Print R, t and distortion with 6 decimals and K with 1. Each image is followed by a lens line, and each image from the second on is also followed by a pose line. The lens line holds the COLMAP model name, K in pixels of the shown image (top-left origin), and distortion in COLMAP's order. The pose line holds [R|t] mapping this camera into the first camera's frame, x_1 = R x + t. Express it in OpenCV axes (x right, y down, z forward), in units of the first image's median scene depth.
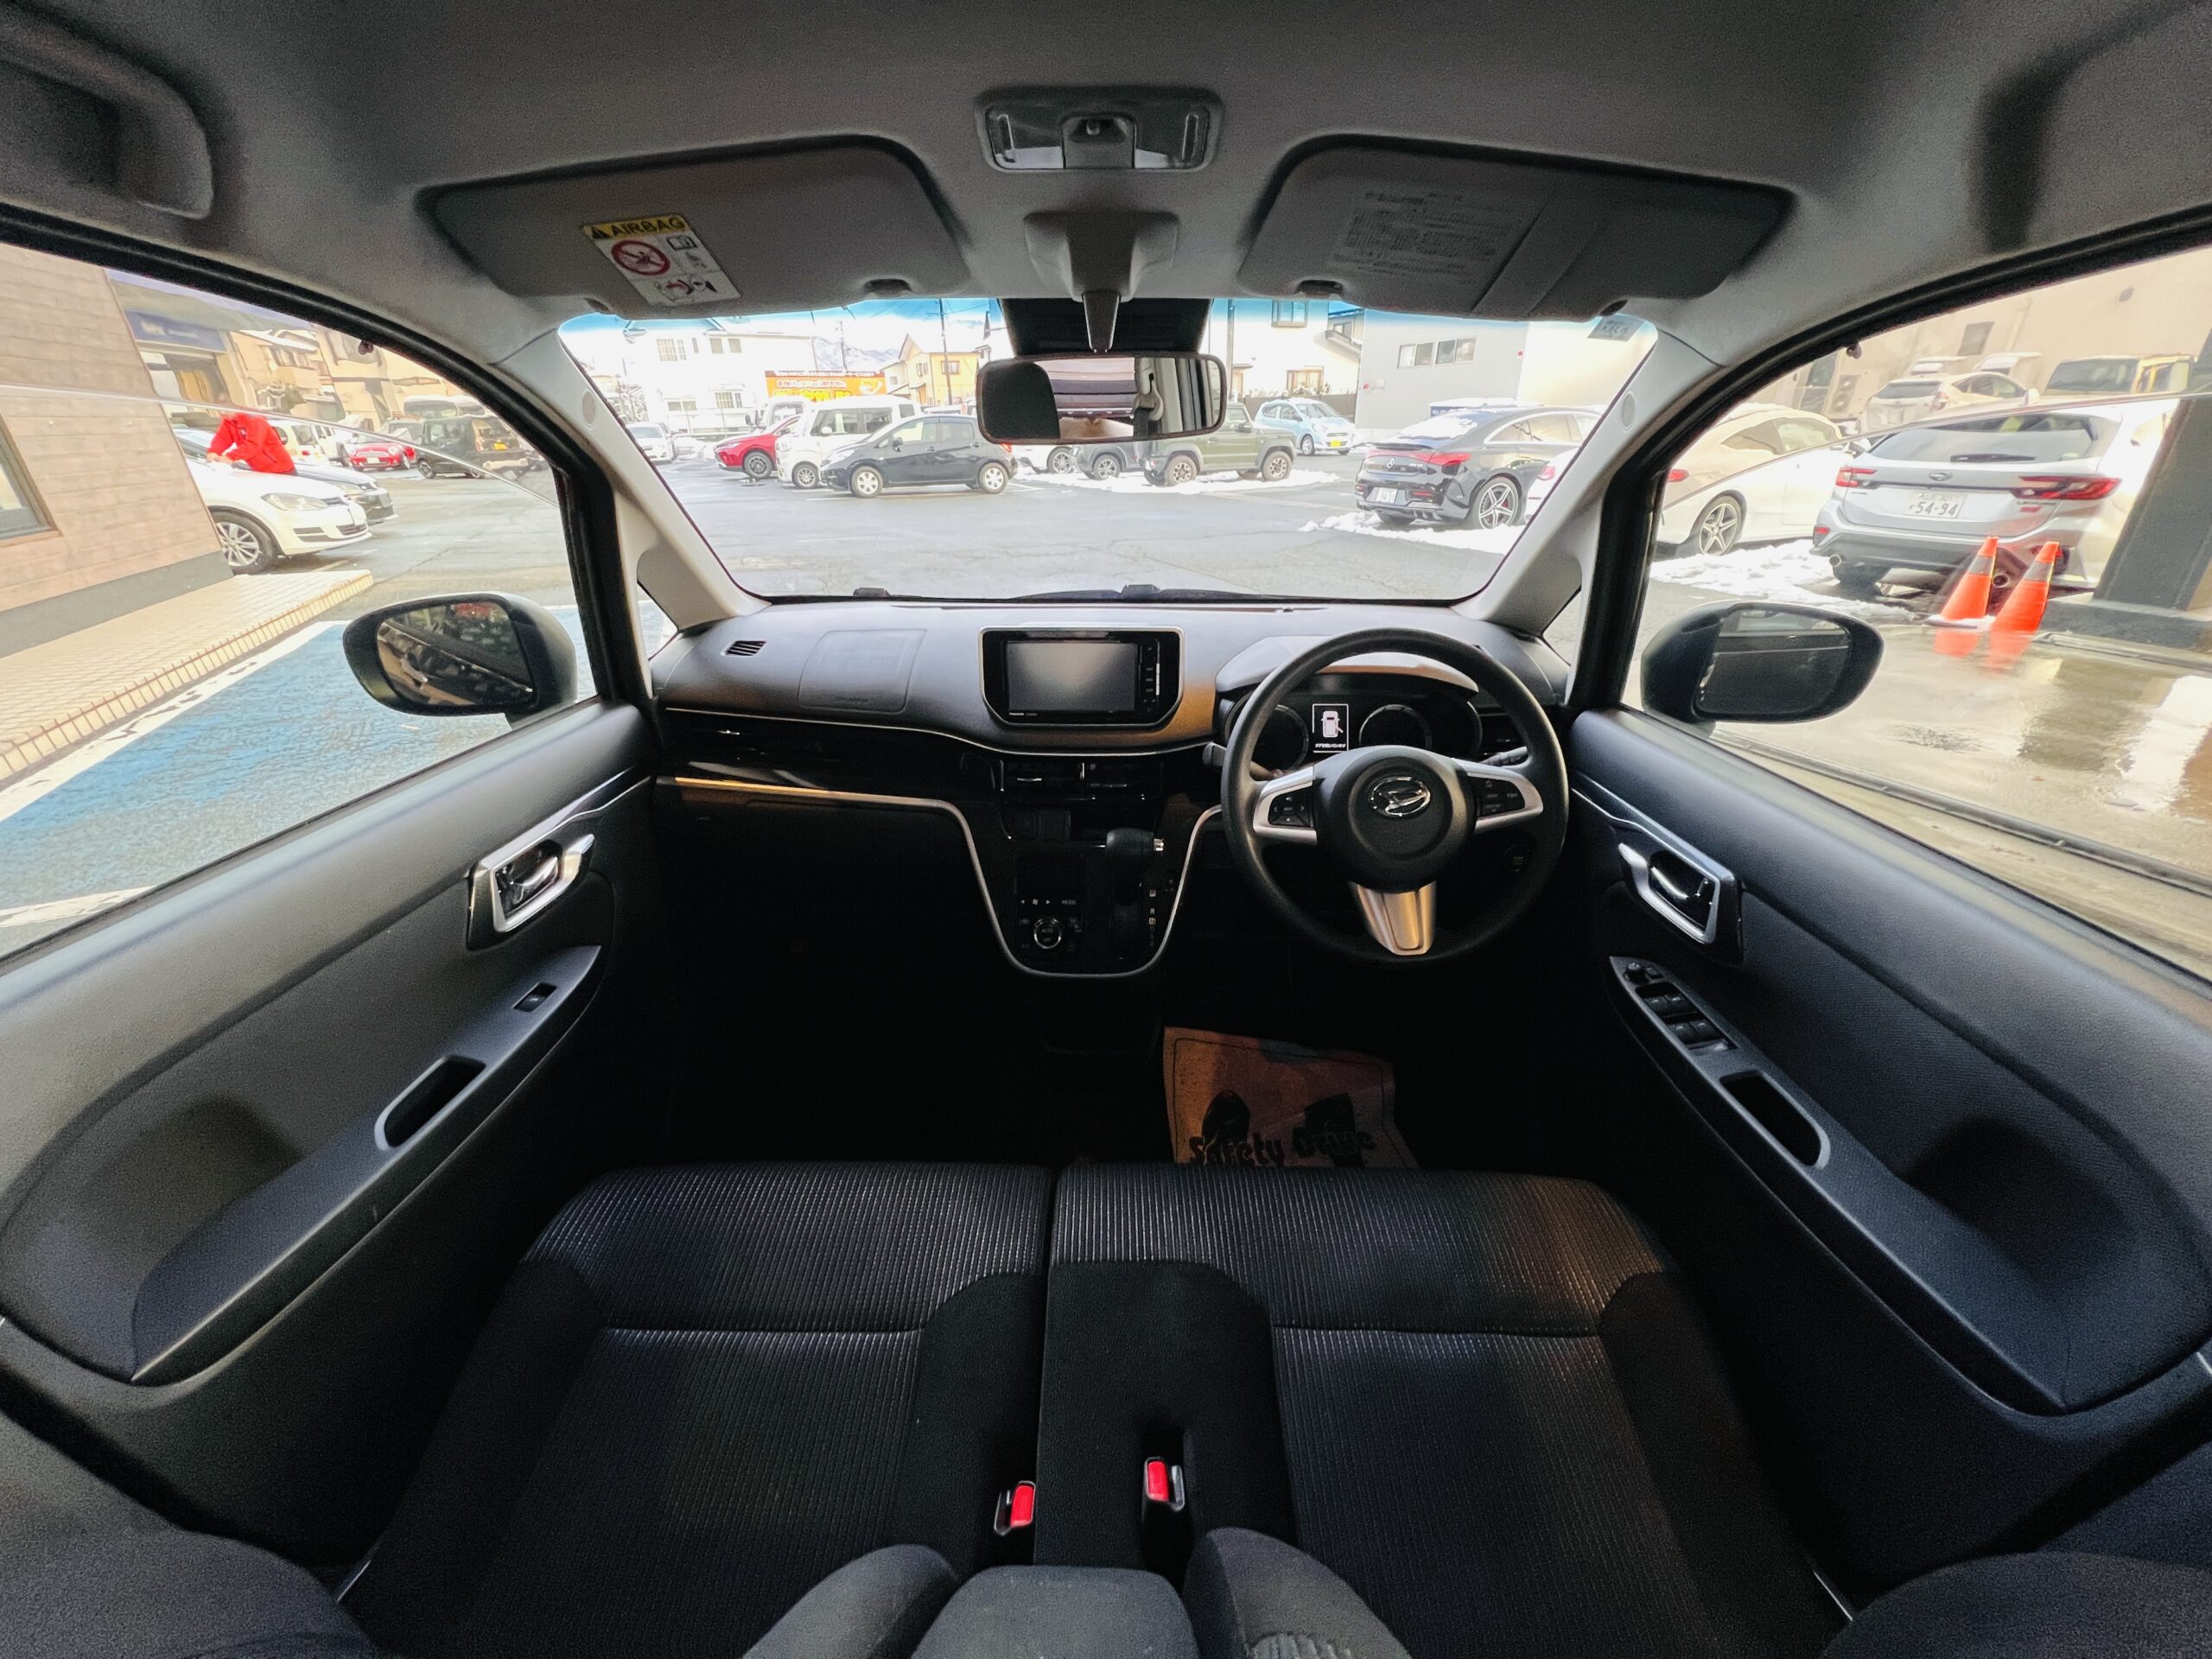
lens RADIAL K [[882.4, 0, 1102.9], [0, 882.4, 822.0], [0, 0, 1]] dist [0.005338, -0.000301]
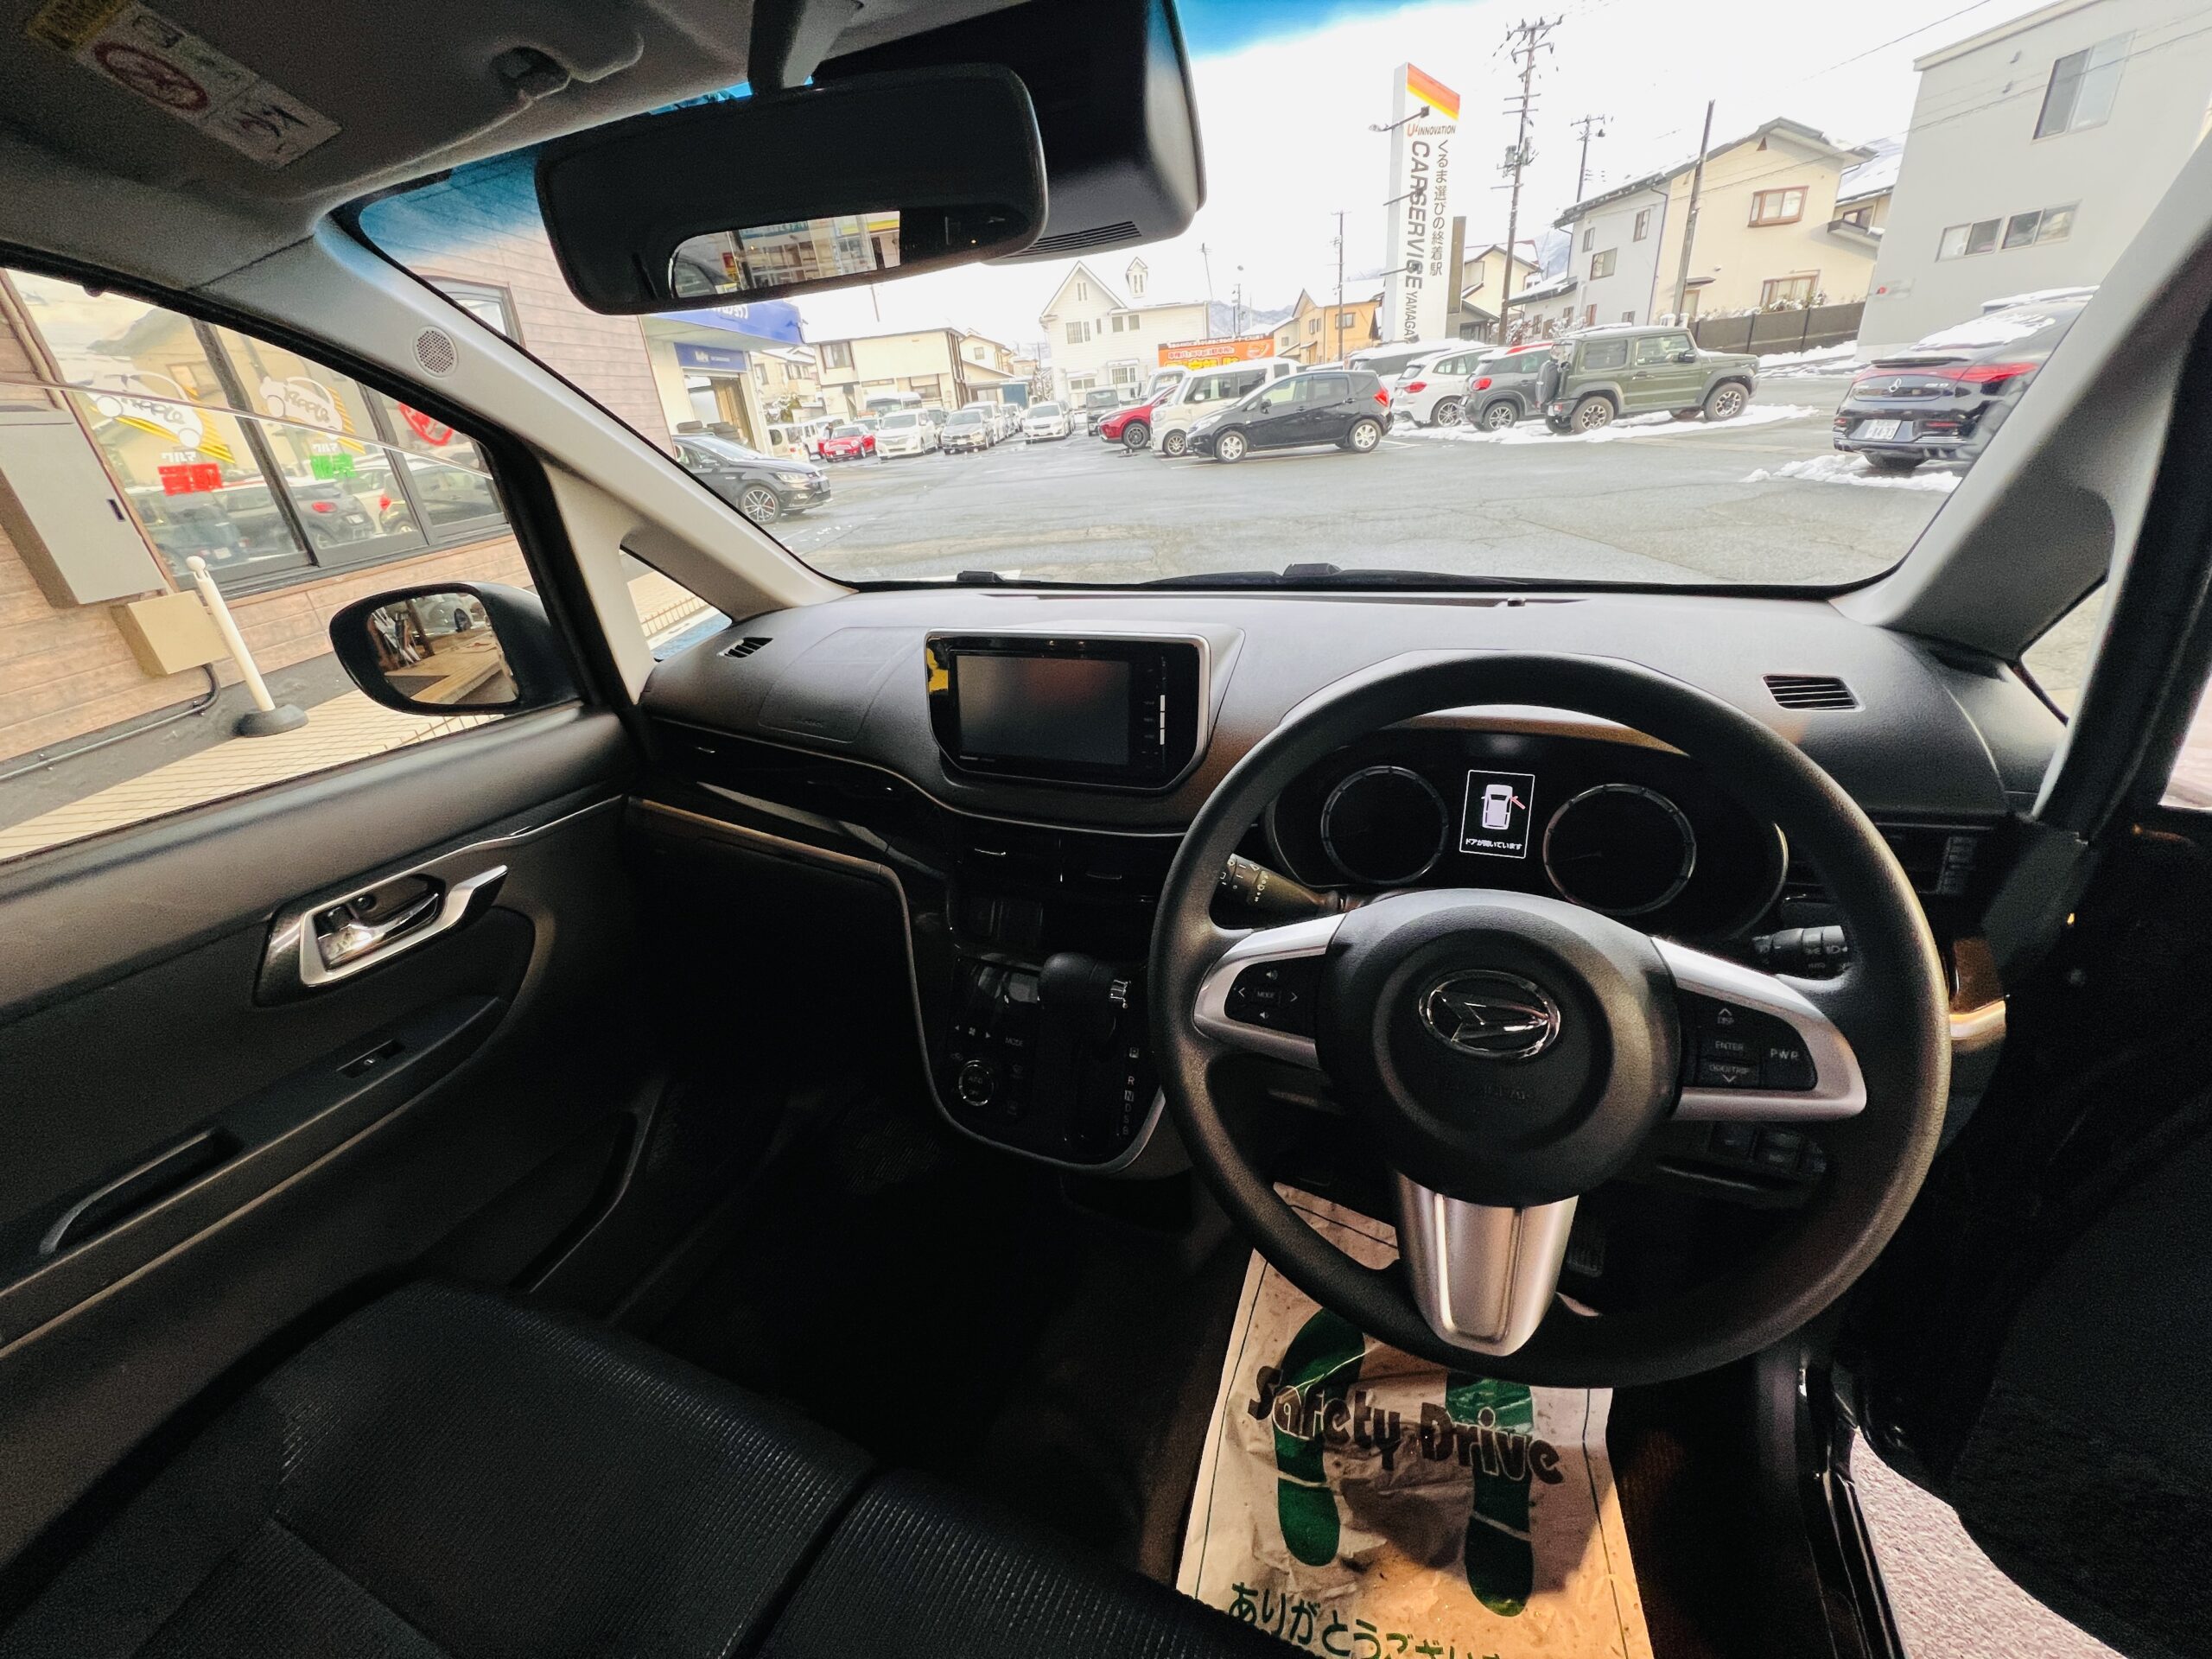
lens RADIAL K [[886.3, 0, 1102.3], [0, 886.3, 829.5], [0, 0, 1]] dist [-0.003244, -0.000043]
pose [[0.920725, 0.108667, -0.374776, 0.026205], [-0.093064, 0.993878, 0.059545, -0.011753], [0.378952, -0.019946, 0.925201, 0.038950]]
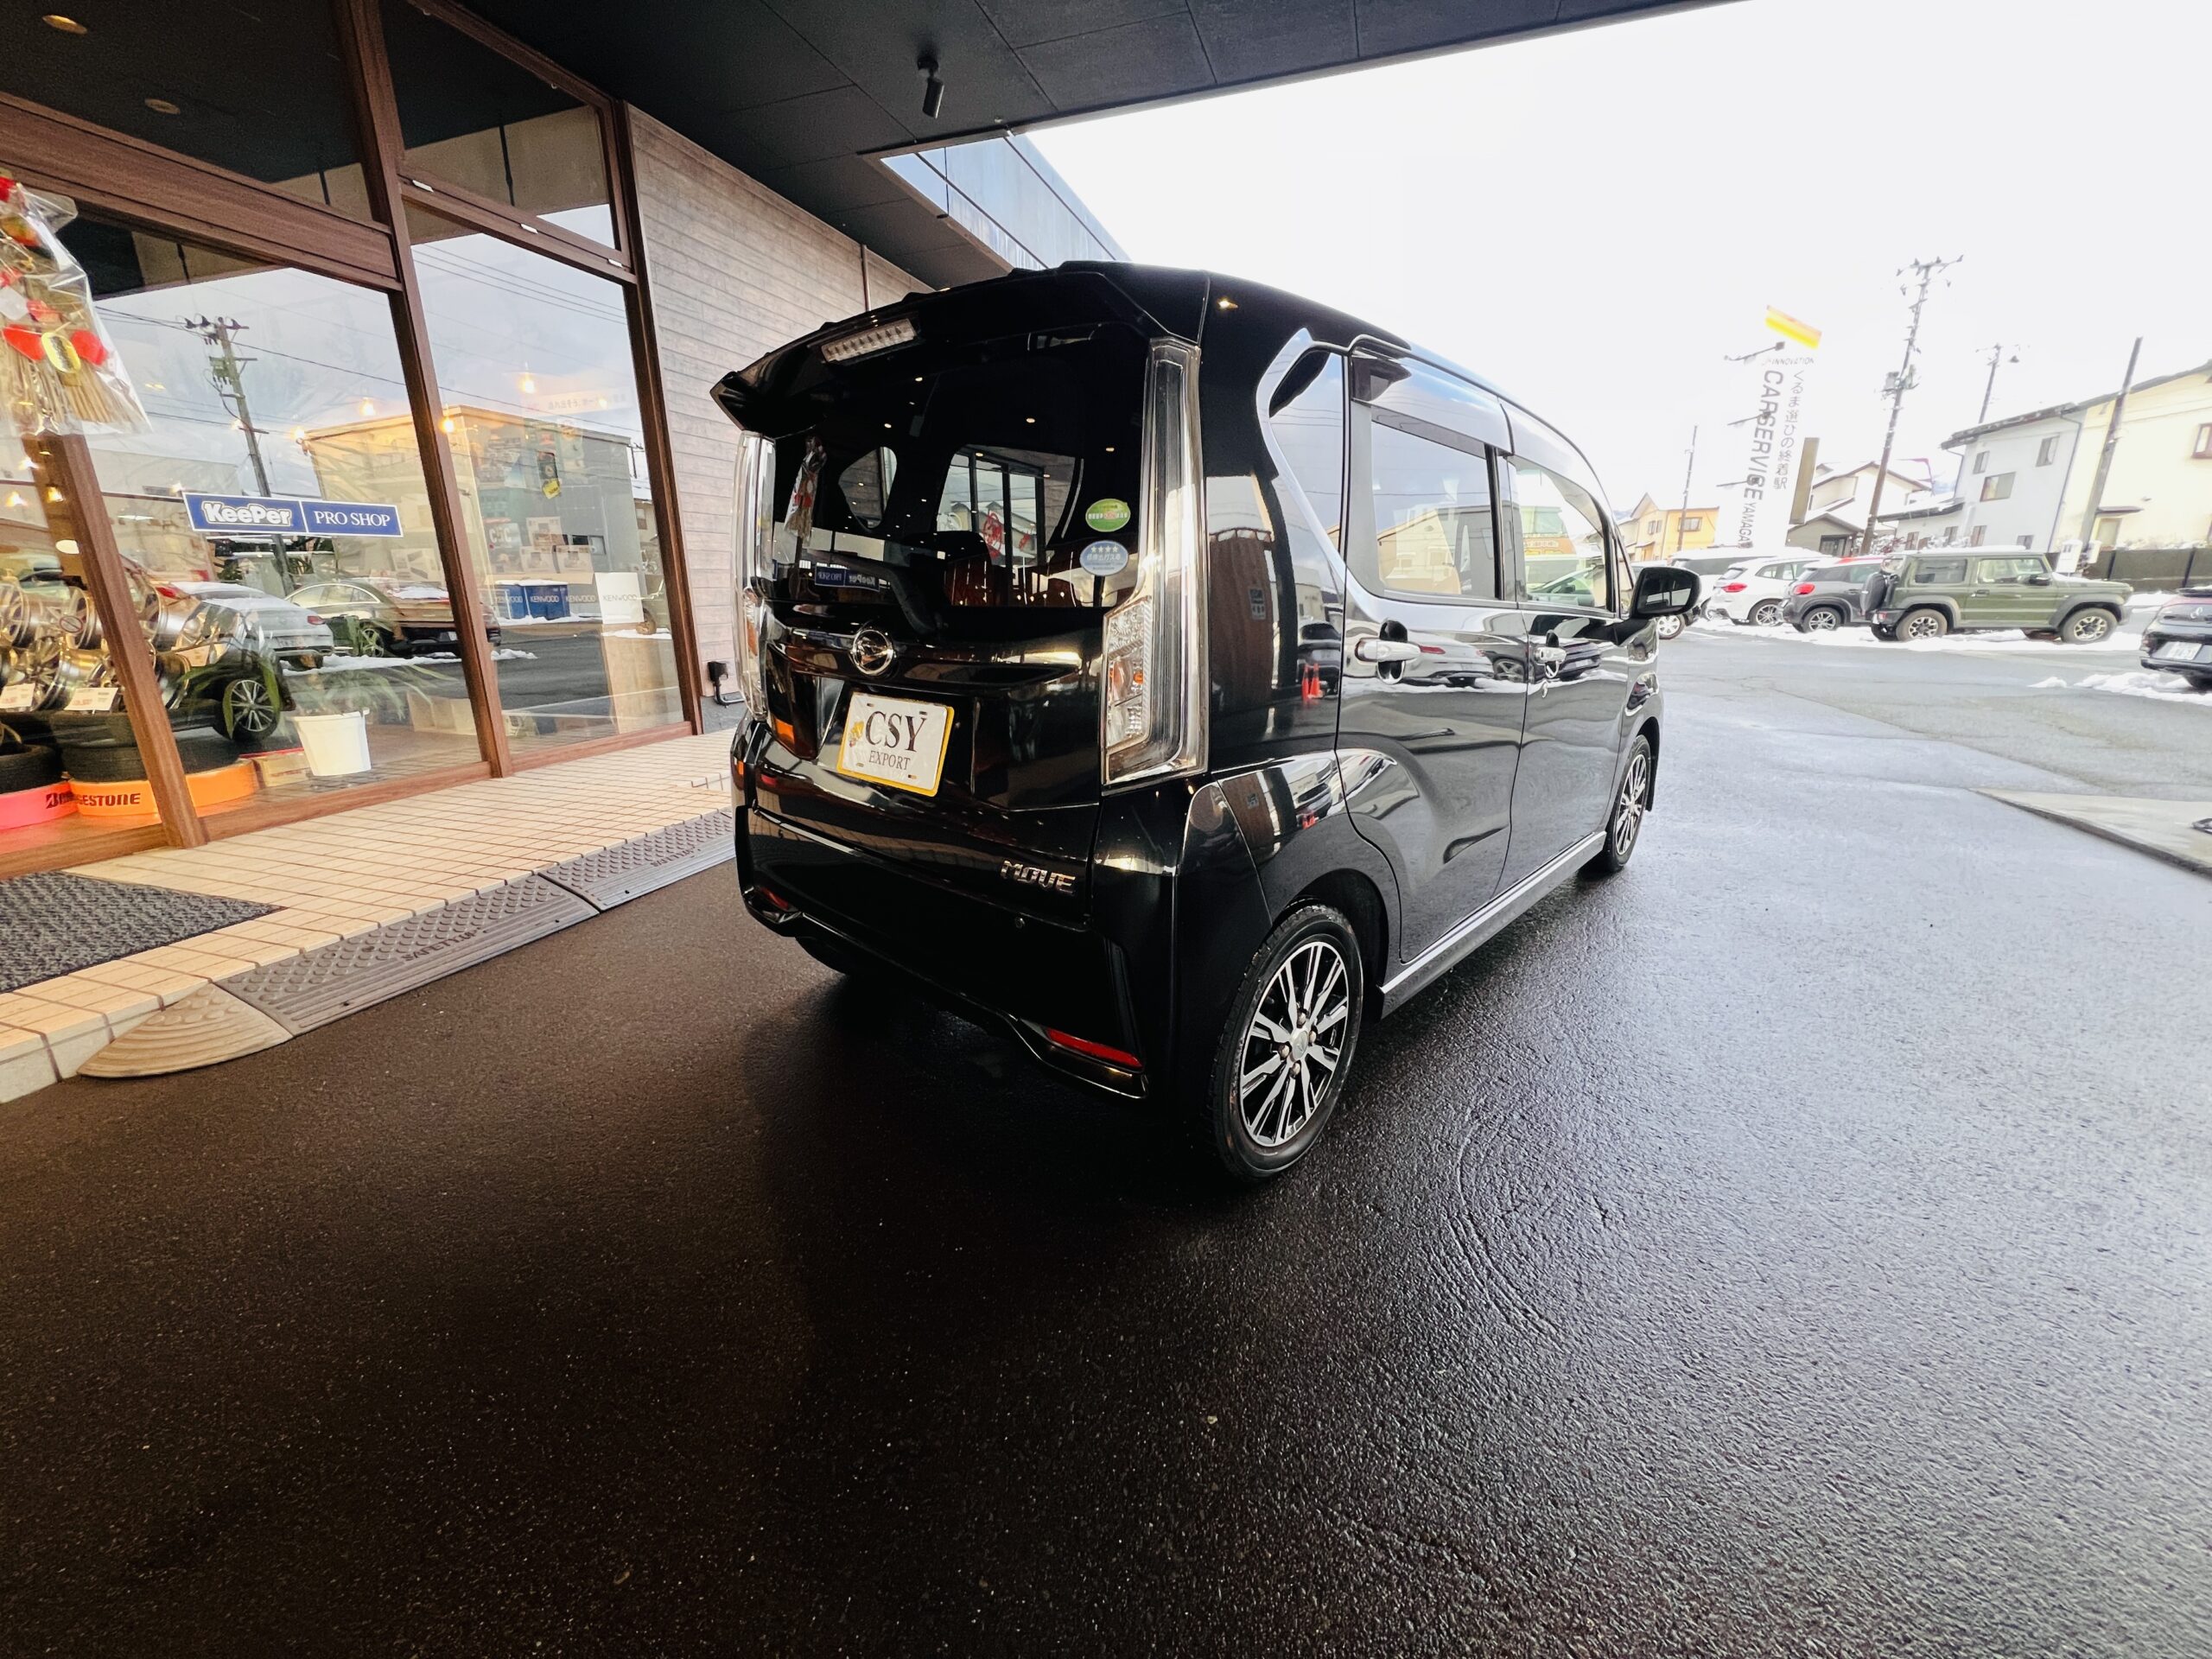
lens RADIAL K [[884.4, 0, 1103.5], [0, 884.4, 826.7], [0, 0, 1]] dist [0.000359, -0.000476]
pose [[0.748874, 0.186969, -0.635791, 0.124717], [-0.282181, 0.958024, -0.050641, 0.096867], [0.599635, 0.217332, 0.770198, -0.164357]]
